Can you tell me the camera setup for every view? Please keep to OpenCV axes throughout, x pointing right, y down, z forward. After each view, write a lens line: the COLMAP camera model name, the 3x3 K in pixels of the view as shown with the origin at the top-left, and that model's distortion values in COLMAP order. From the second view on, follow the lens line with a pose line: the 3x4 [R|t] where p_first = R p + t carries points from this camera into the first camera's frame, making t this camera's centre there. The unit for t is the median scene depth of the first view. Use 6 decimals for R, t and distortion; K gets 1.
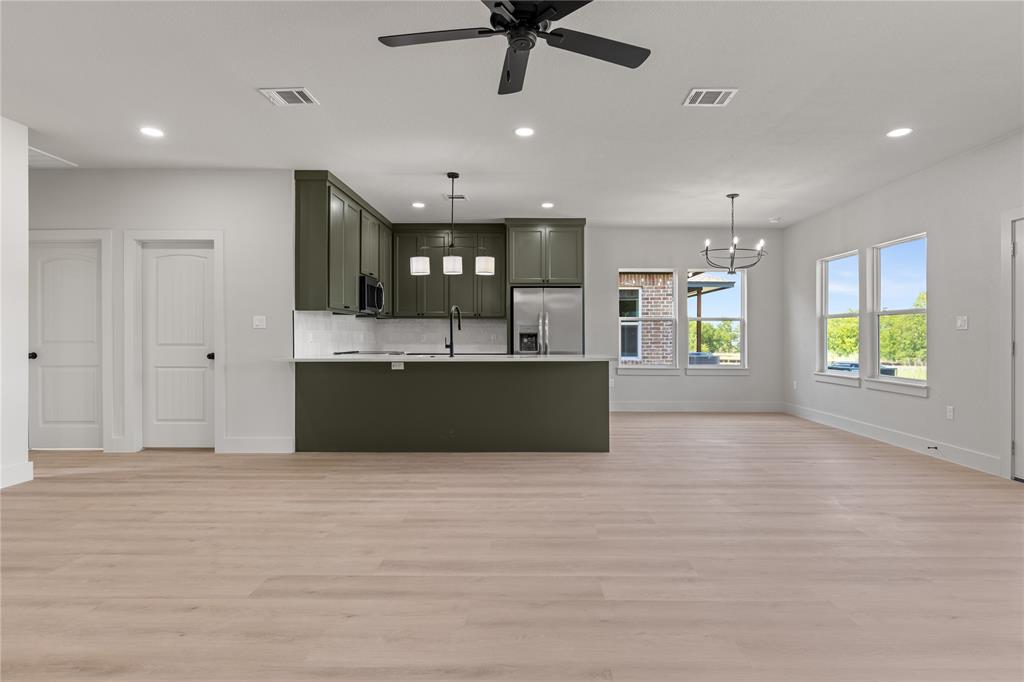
lens RADIAL K [[514.2, 0, 519.4], [0, 514.2, 339.7], [0, 0, 1]] dist [-0.001589, 0.000019]
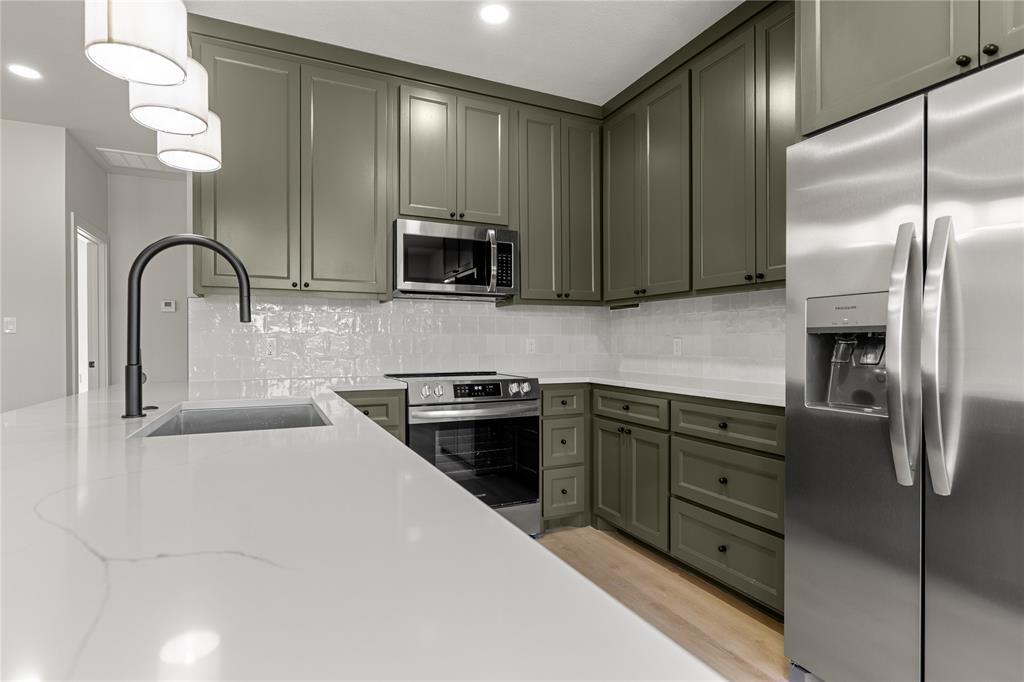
lens RADIAL K [[514.2, 0, 514.0], [0, 514.2, 347.1], [0, 0, 1]] dist [-0.001589, 0.000019]
pose [[0.447137, 0.006311, -0.894443, 0.158721], [-0.000723, 0.999977, 0.006693, -0.006143], [0.894465, -0.002346, 0.447132, 0.765782]]
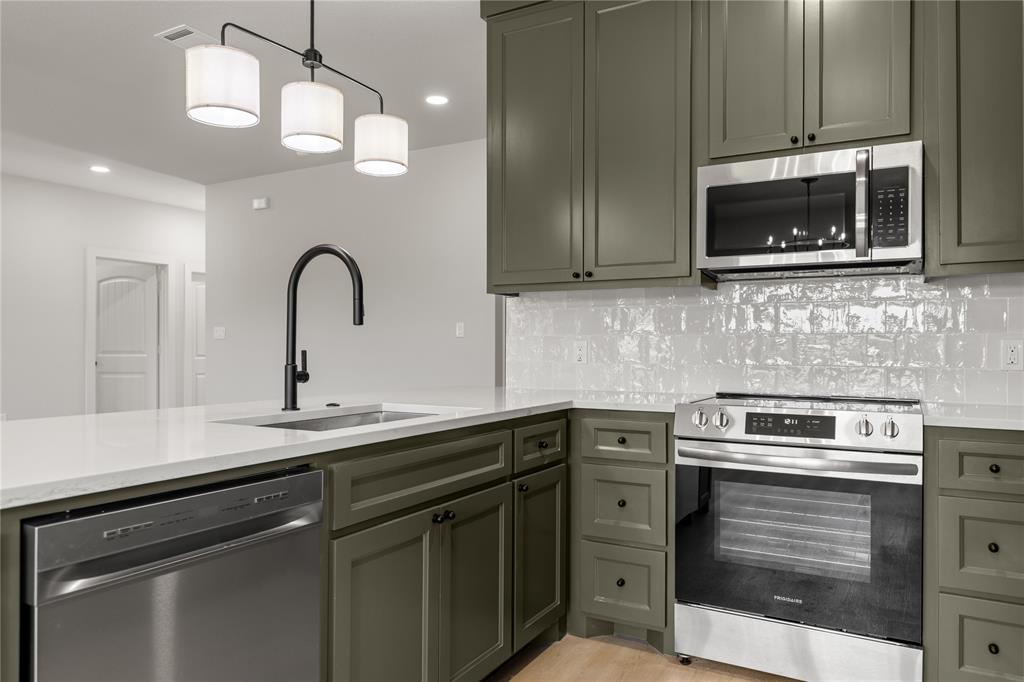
lens RADIAL K [[763.5, 0, 508.3], [0, 763.5, 347.7], [0, 0, 1]] dist [0.015306, 0.004651]
pose [[-0.479673, -0.000453, -0.877447, 0.185073], [-0.005229, 0.999984, 0.002343, -0.007490], [0.877432, 0.005712, -0.479668, 1.268156]]
